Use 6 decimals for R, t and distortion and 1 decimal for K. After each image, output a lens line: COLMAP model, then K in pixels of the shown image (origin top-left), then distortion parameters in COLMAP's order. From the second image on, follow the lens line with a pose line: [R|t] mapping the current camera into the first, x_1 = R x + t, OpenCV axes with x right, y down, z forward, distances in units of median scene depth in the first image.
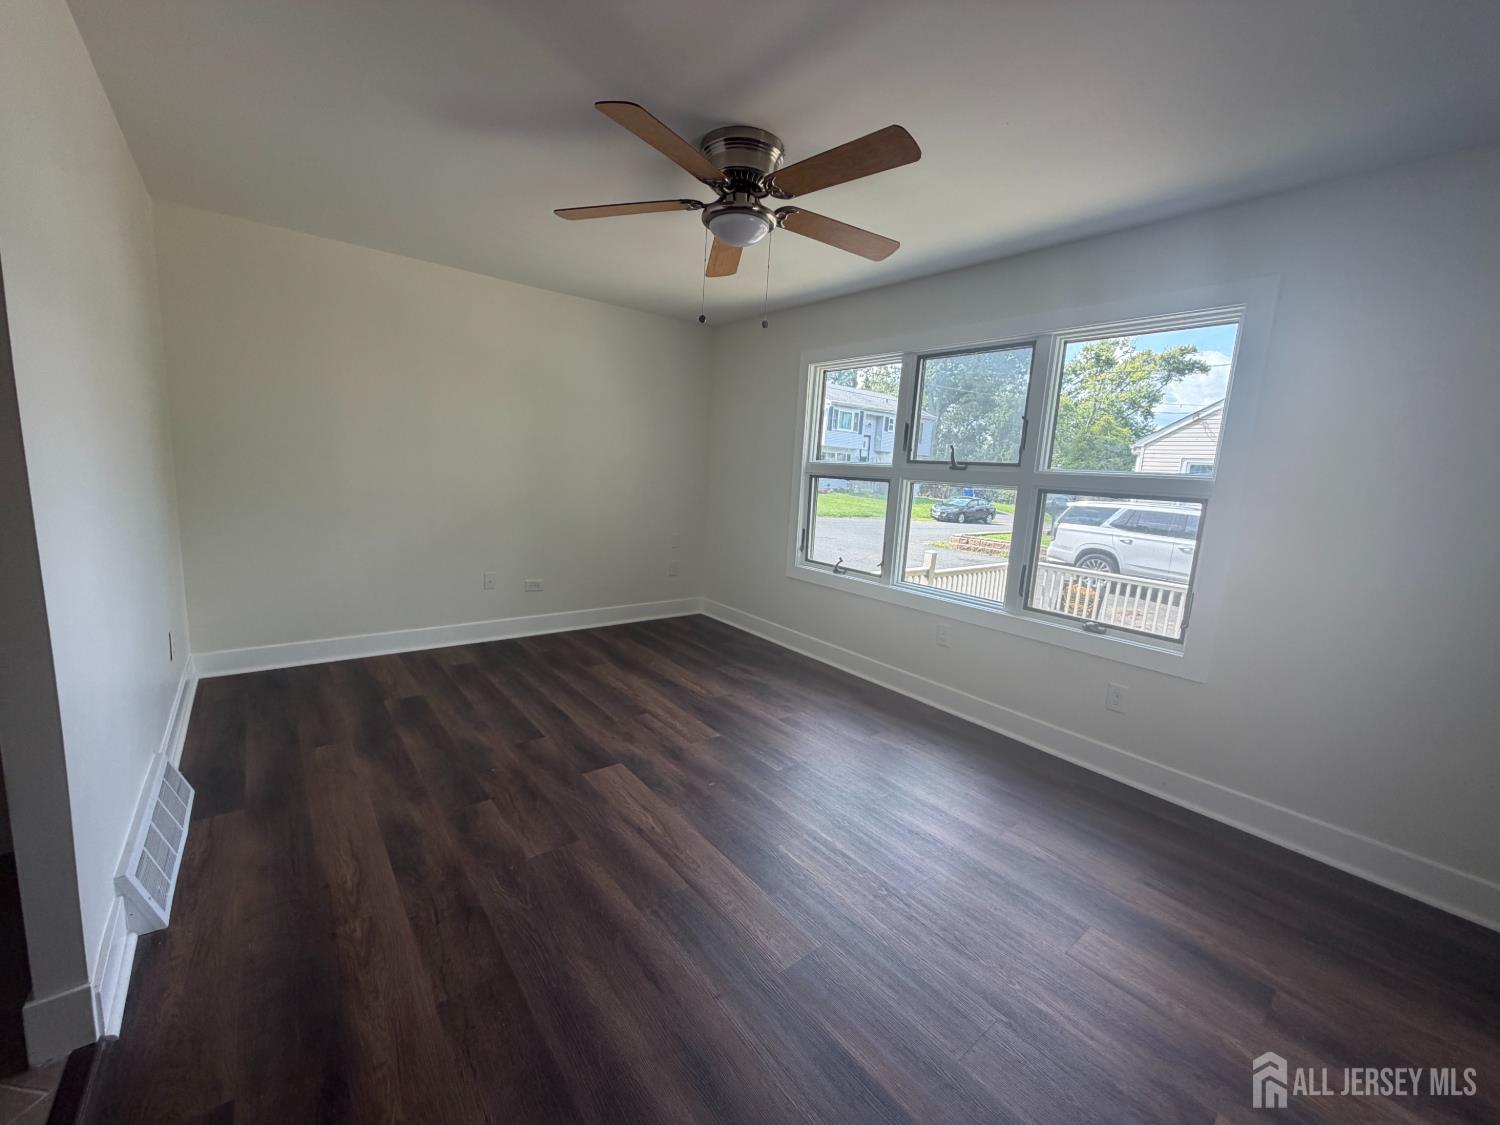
lens RADIAL K [[599.3, 0, 746.5], [0, 599.3, 559.5], [0, 0, 1]] dist [-0.000002, 0.000247]
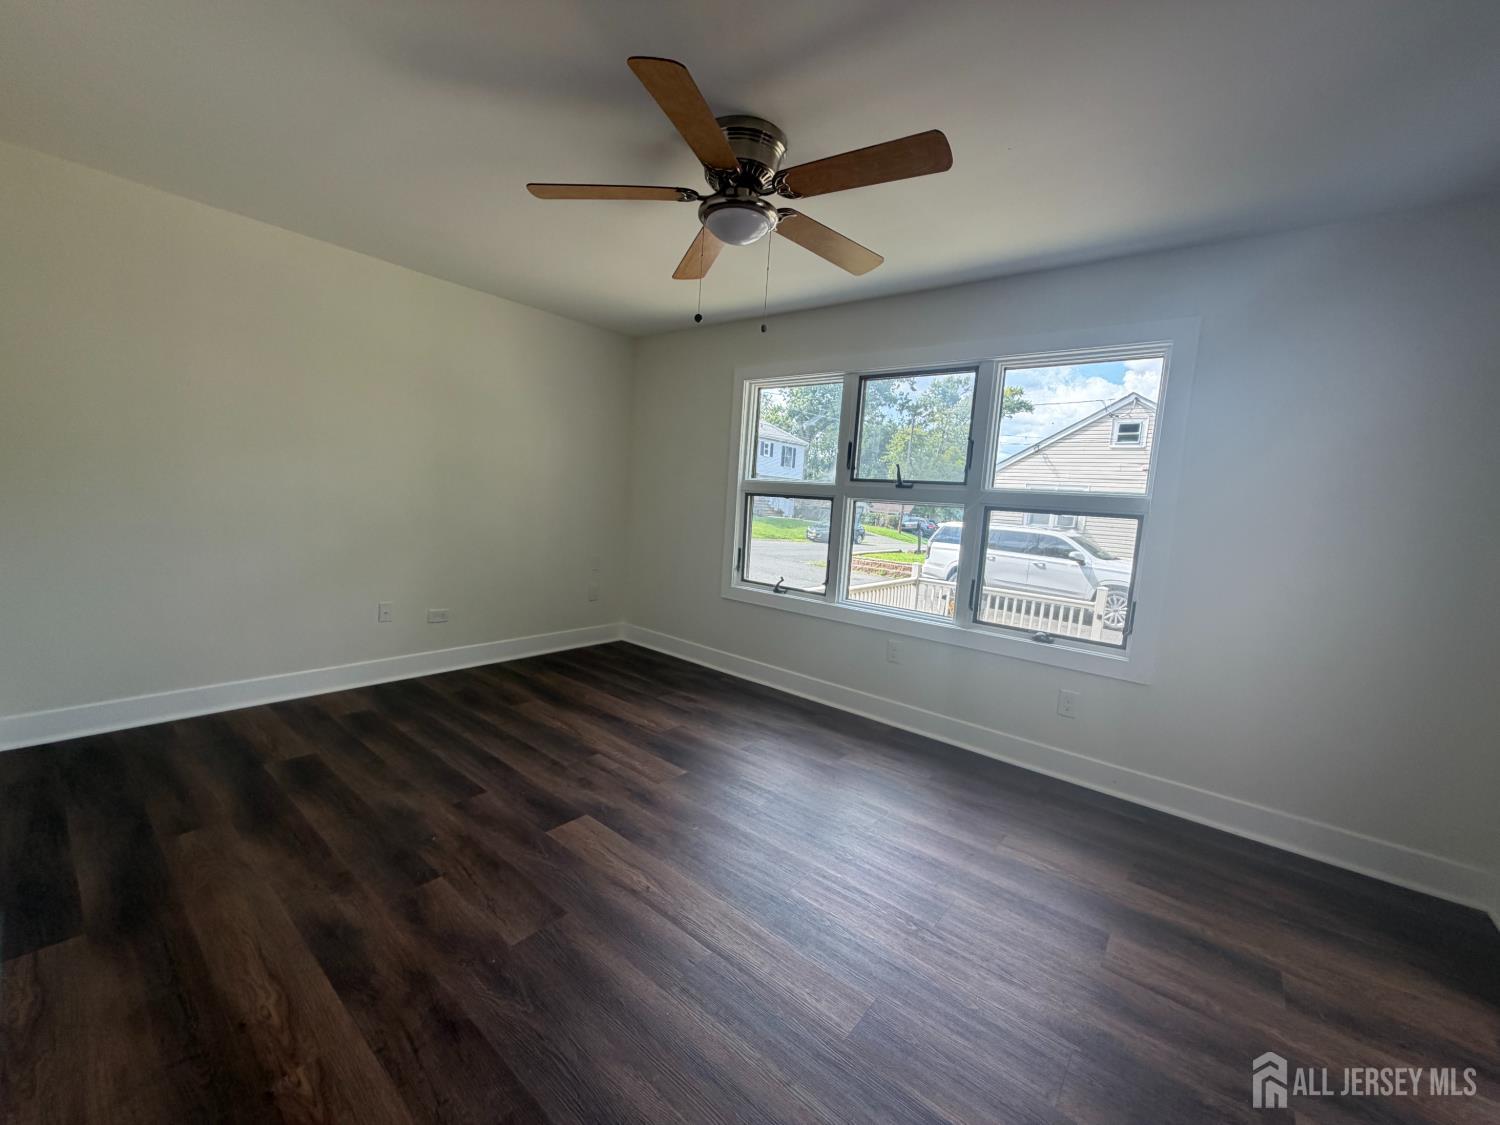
lens RADIAL K [[599.3, 0, 746.7], [0, 599.3, 559.8], [0, 0, 1]] dist [-0.000002, 0.000247]
pose [[0.978034, -0.013900, 0.207982, -0.157301], [0.021464, 0.999186, -0.034157, 0.001913], [-0.207338, 0.037871, 0.977536, 0.079039]]
